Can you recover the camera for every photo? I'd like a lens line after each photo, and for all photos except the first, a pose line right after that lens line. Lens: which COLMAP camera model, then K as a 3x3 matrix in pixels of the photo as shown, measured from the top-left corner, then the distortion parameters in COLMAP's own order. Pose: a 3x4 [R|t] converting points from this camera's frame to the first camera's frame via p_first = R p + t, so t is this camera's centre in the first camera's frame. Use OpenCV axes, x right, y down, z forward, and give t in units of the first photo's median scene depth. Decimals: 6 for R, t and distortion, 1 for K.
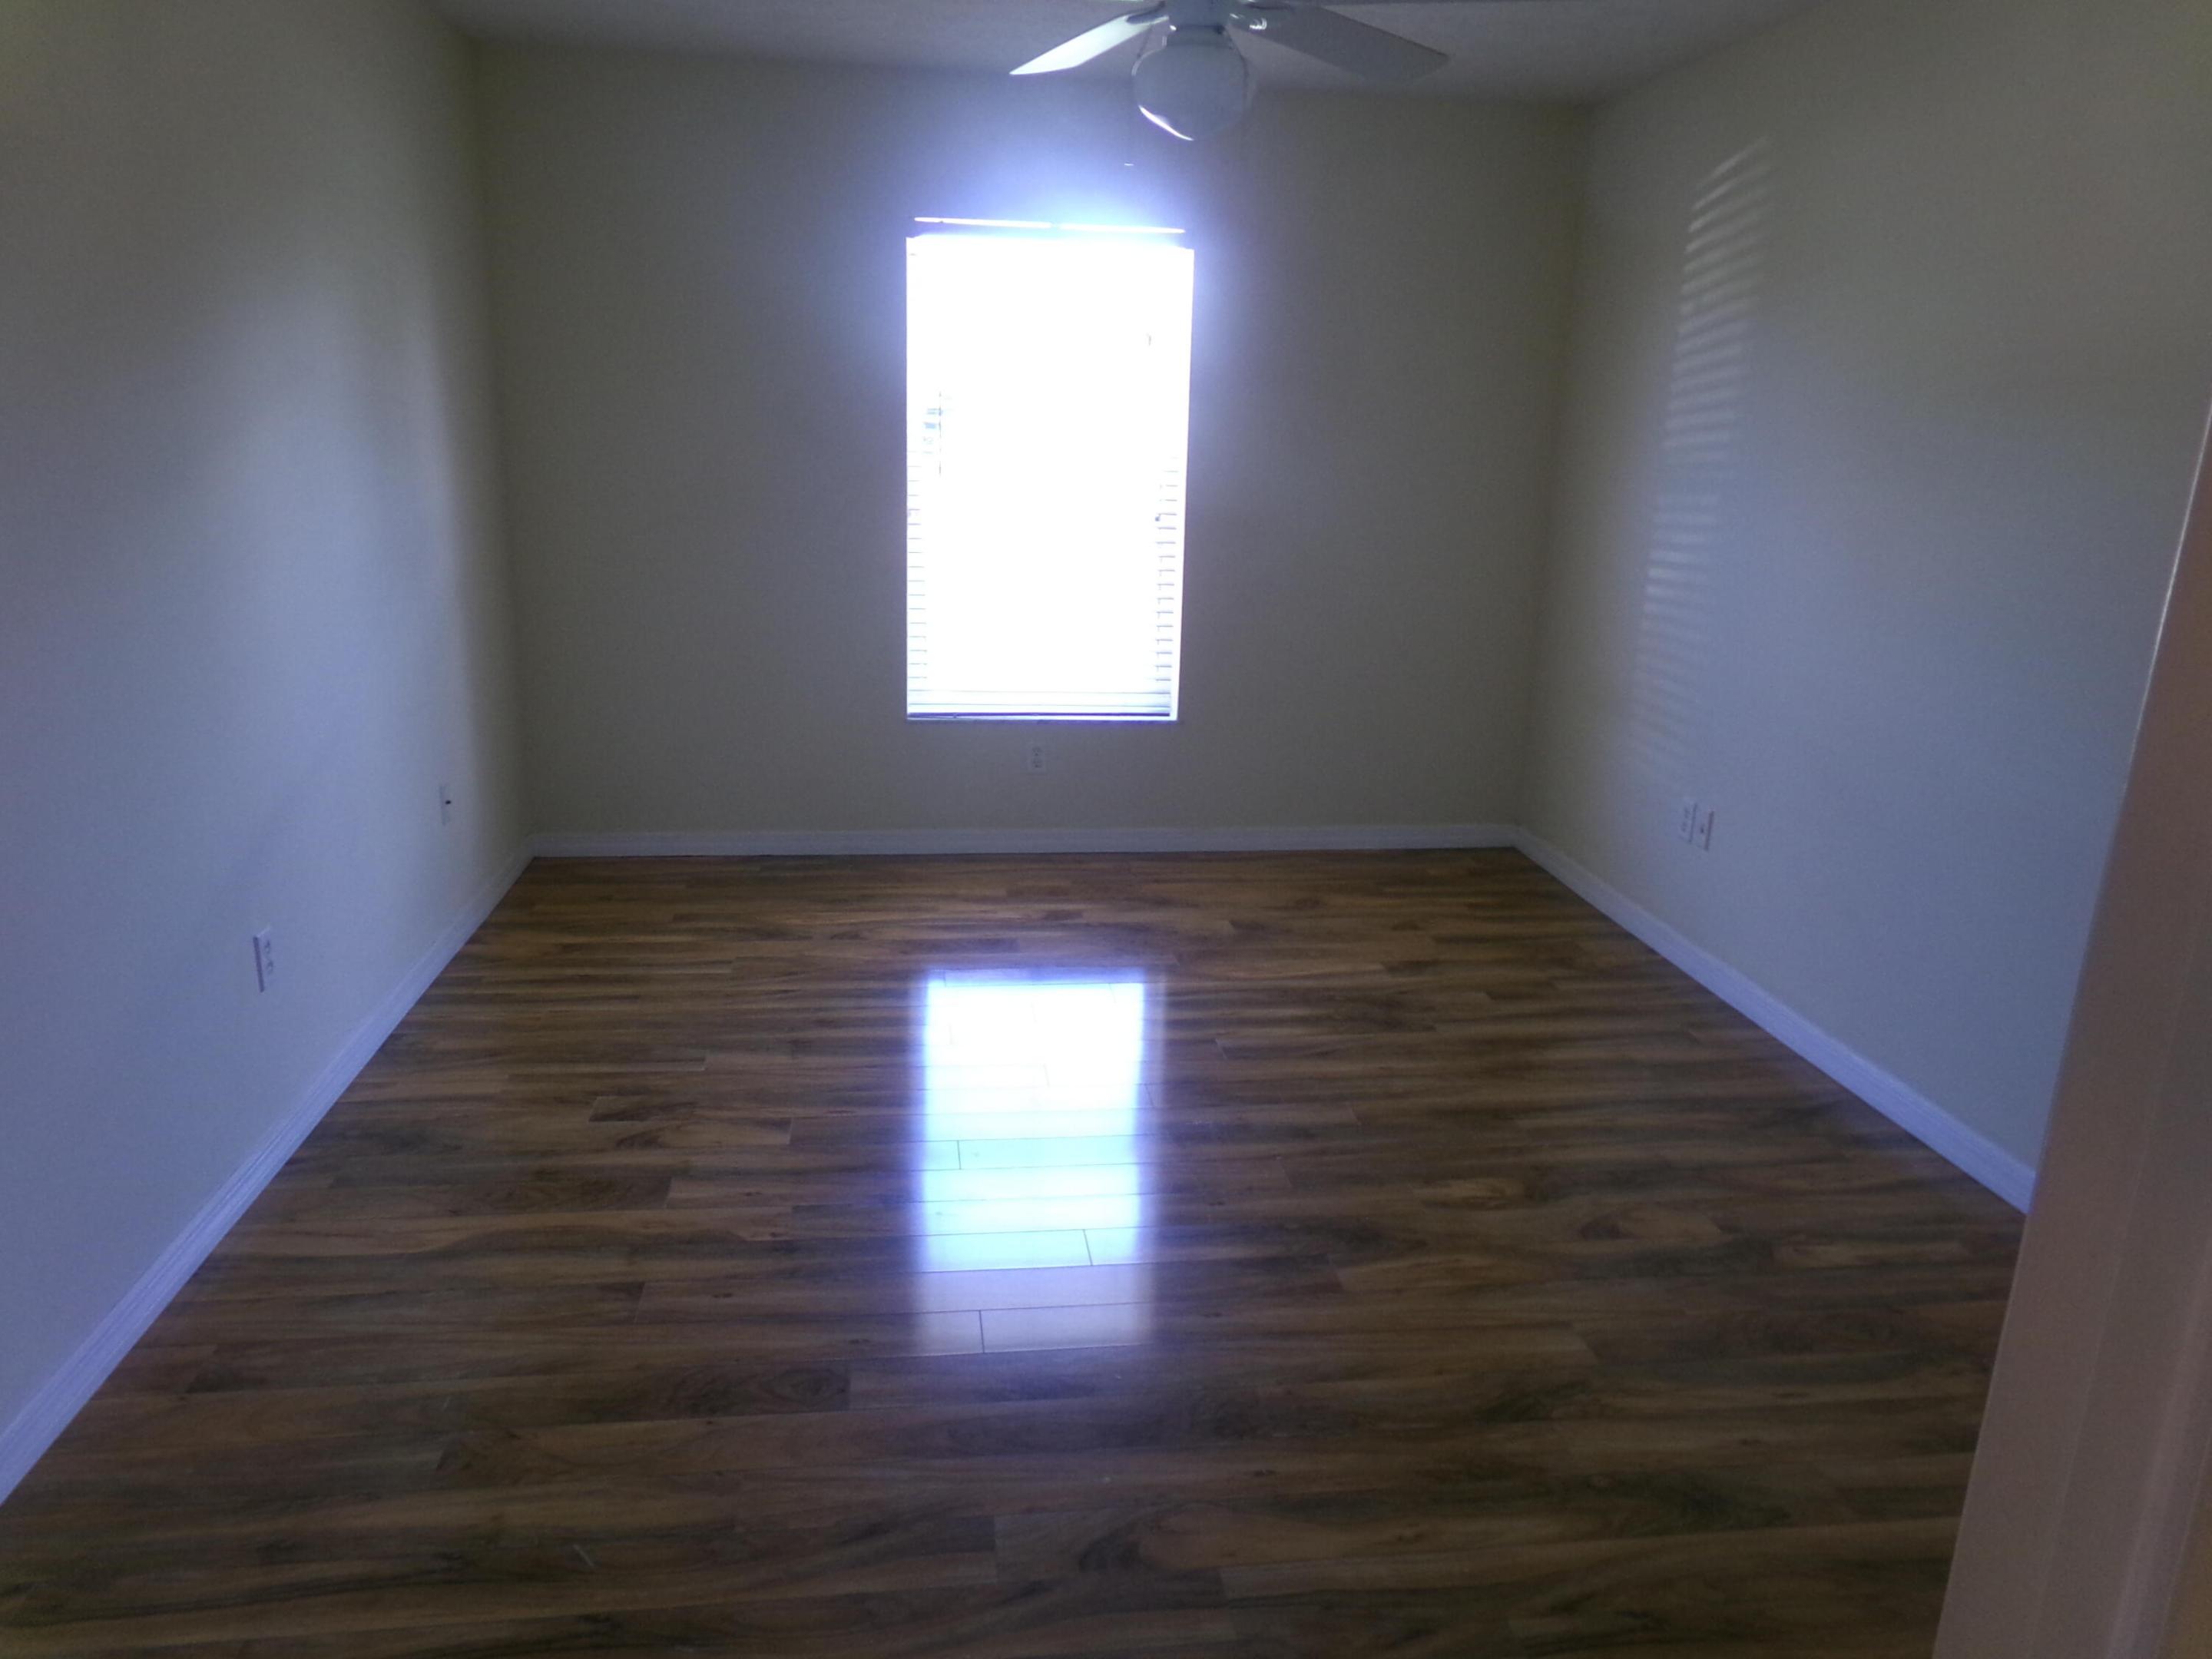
lens RADIAL K [[1496.8, 0, 1105.6], [0, 1496.8, 821.9], [0, 0, 1]] dist [-0.037897, 0.046618]
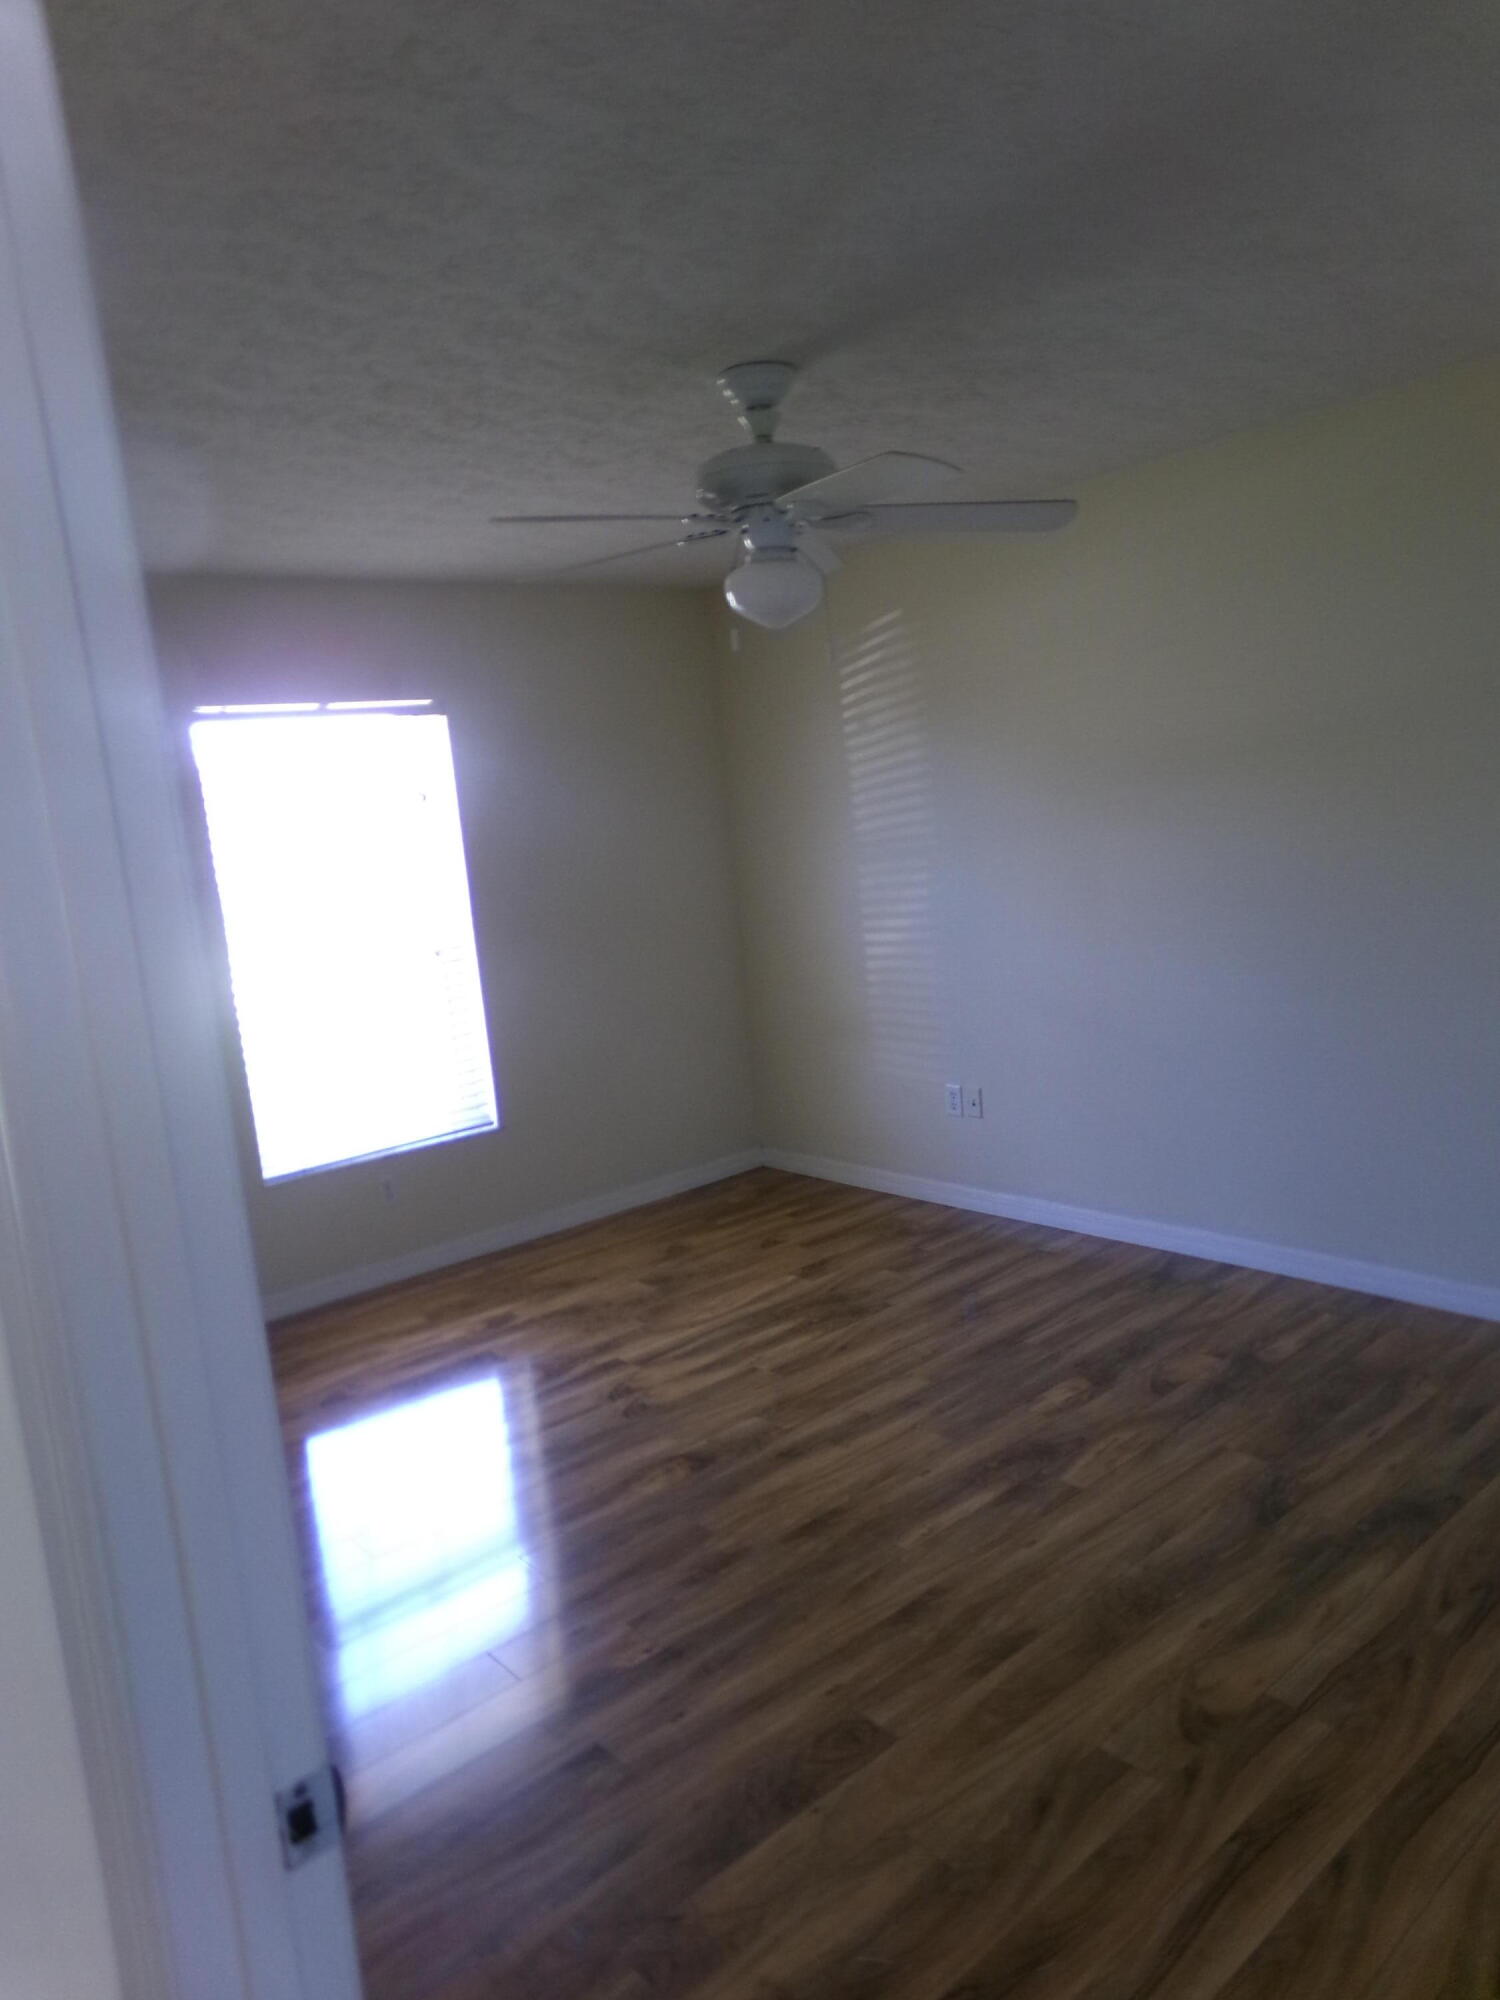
lens RADIAL K [[1353.3, 0, 732.6], [0, 1353.3, 1002.5], [0, 0, 1]] dist [-0.037897, 0.046618]
pose [[0.832559, -0.178520, 0.524382, -0.487722], [0.256043, 0.963472, -0.078516, -0.052083], [-0.491211, 0.199633, 0.847855, 0.090651]]
